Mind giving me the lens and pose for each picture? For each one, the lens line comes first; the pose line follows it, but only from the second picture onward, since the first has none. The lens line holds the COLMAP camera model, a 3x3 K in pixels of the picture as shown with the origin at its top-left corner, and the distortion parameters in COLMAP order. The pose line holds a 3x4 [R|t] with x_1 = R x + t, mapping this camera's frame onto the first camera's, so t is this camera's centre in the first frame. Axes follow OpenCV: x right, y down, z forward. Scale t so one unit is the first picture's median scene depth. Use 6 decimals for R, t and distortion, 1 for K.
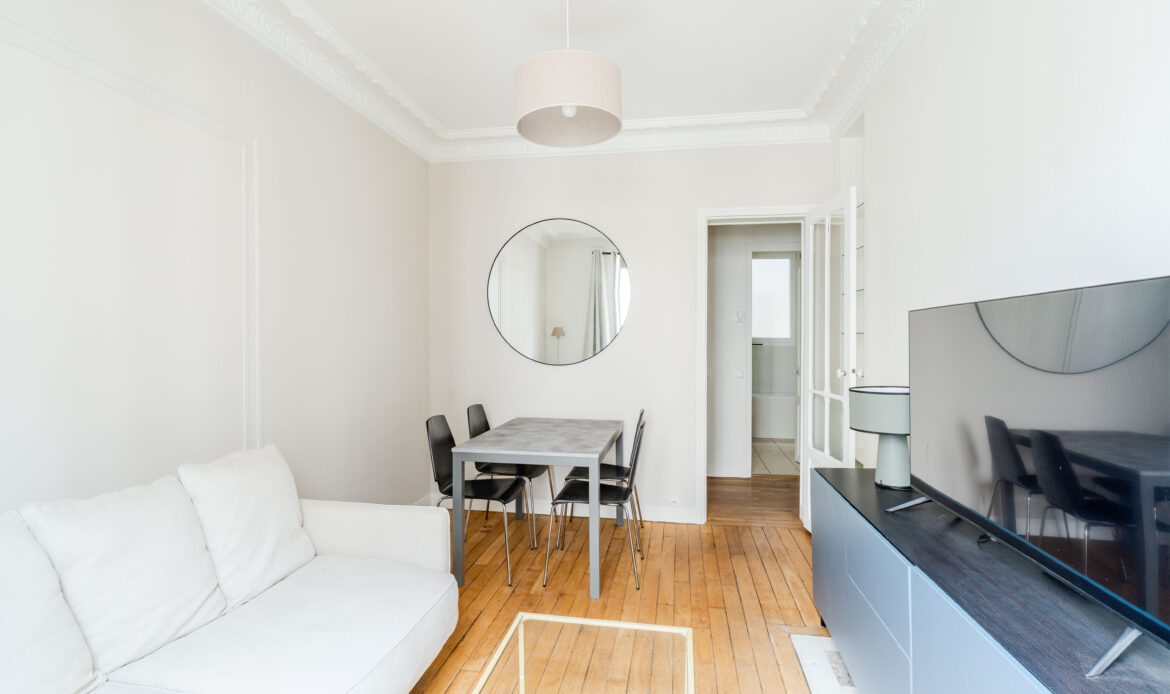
lens RADIAL K [[570.6, 0, 581.5], [0, 570.6, 340.8], [0, 0, 1]] dist [-0.005954, 0.001332]
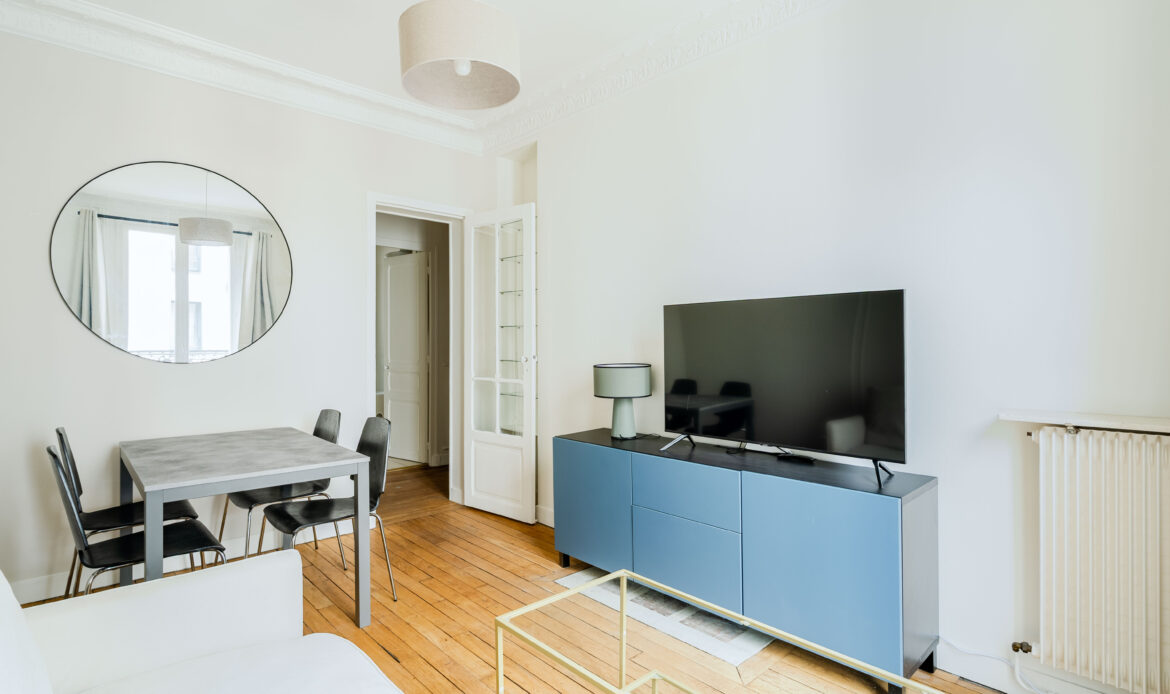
lens RADIAL K [[570.6, 0, 585.4], [0, 570.6, 343.1], [0, 0, 1]] dist [-0.005954, 0.001332]
pose [[0.597765, -0.000175, 0.801671, -0.414352], [0.004342, 0.999986, -0.003019, 0.027705], [-0.801660, 0.005286, 0.597757, 0.199876]]
